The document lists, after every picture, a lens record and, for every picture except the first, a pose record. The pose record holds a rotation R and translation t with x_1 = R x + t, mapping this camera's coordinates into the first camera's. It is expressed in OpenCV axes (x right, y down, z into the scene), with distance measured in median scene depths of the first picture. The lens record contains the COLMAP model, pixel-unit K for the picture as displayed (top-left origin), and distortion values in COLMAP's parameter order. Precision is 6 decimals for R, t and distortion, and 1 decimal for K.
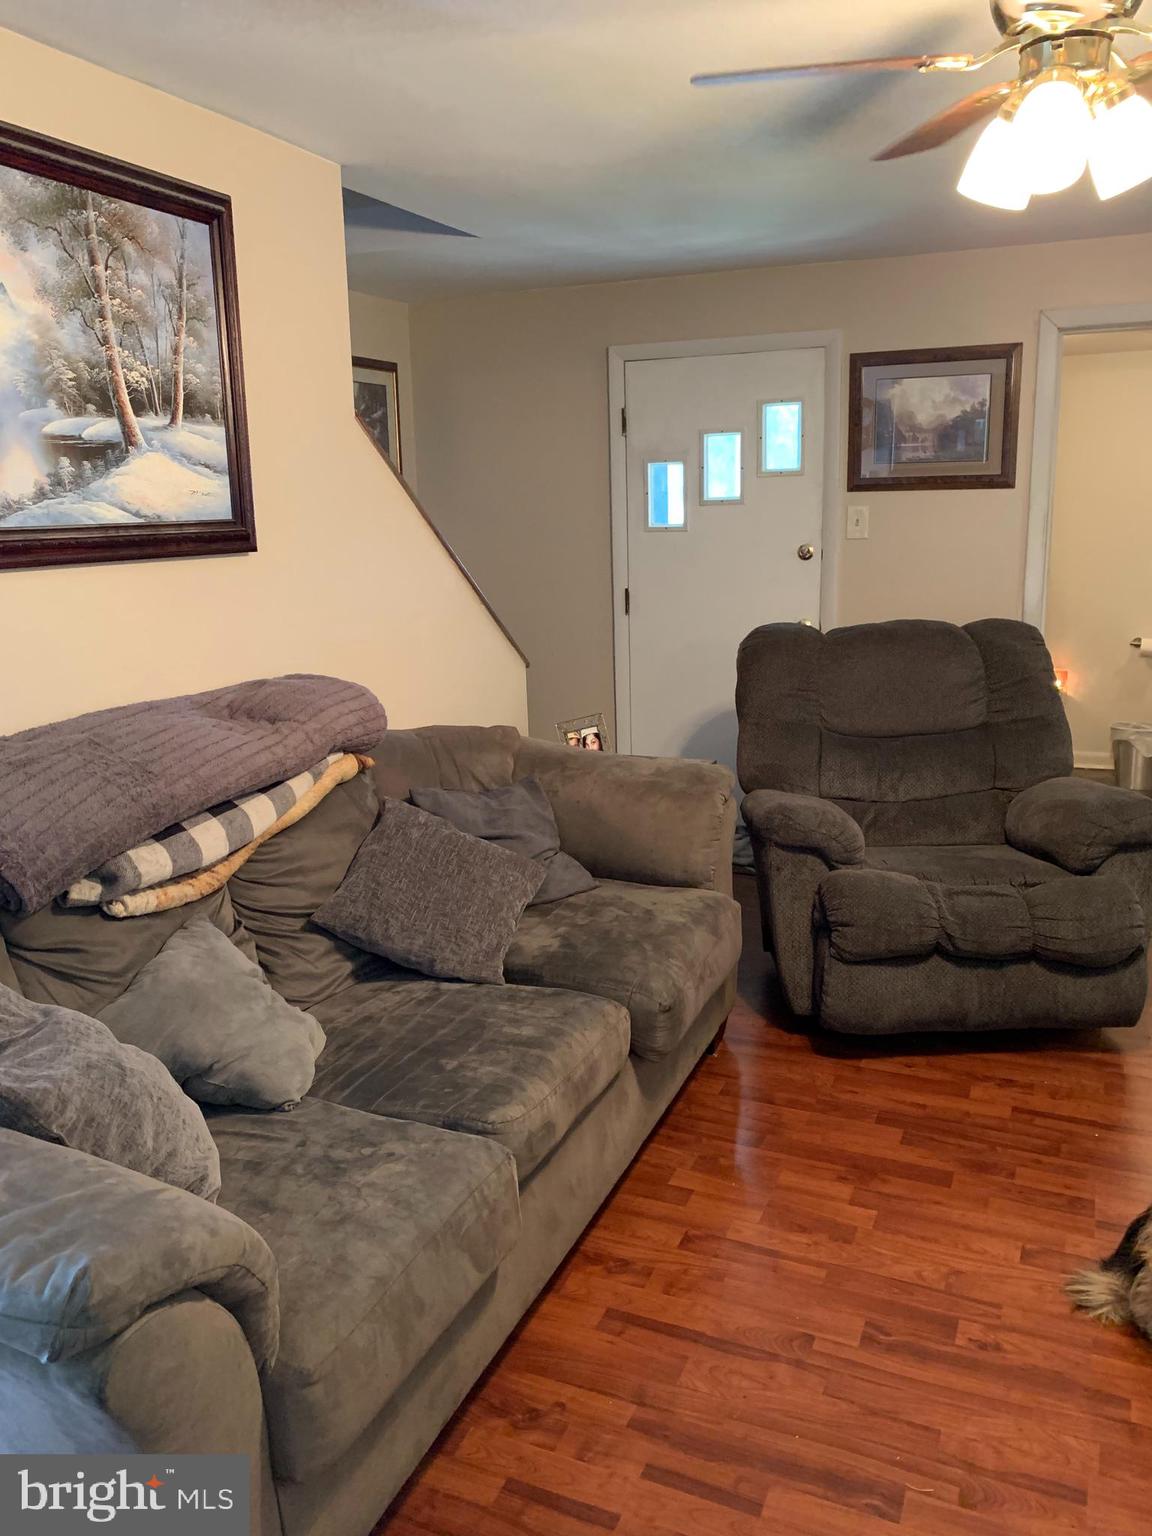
lens RADIAL K [[1187.5, 0, 583.9], [0, 1187.5, 764.9], [0, 0, 1]] dist [0.037971, -0.028979]
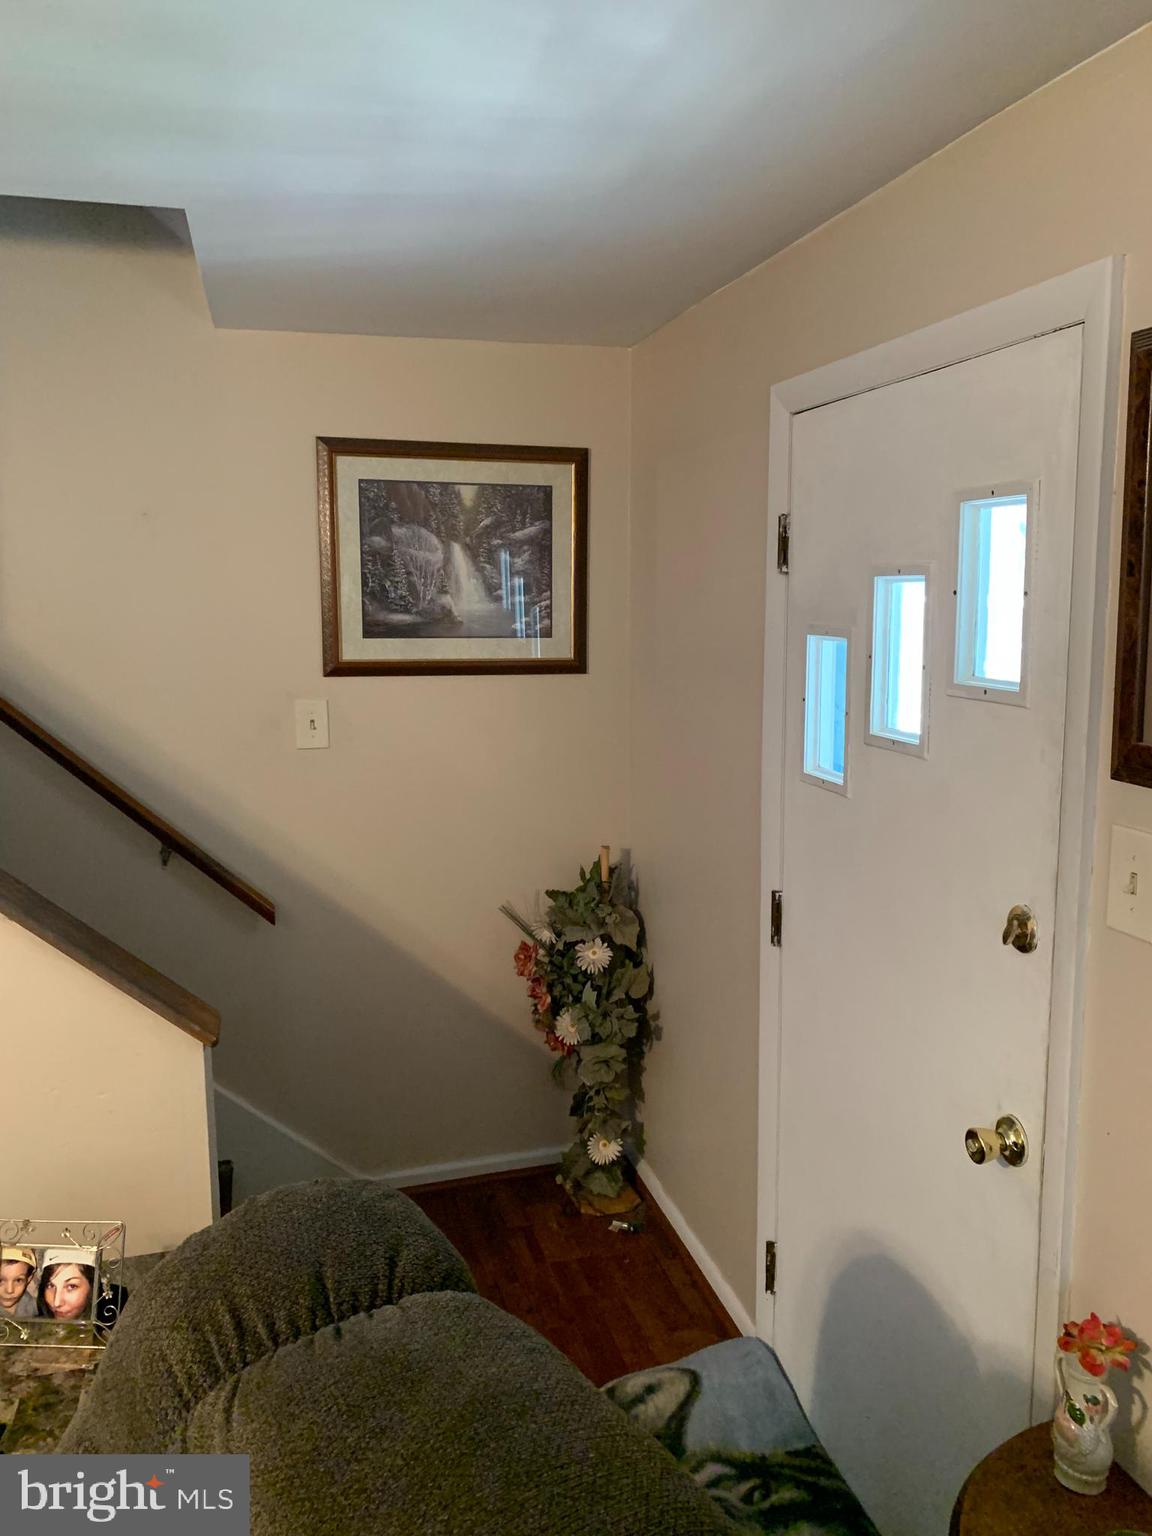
lens RADIAL K [[1187.5, 0, 573.6], [0, 1187.5, 759.9], [0, 0, 1]] dist [0.037971, -0.028979]
pose [[0.627091, 0.137038, -0.766797, 0.352258], [-0.185204, 0.982404, 0.024110, -0.205114], [0.756609, 0.126894, 0.641437, 0.661595]]
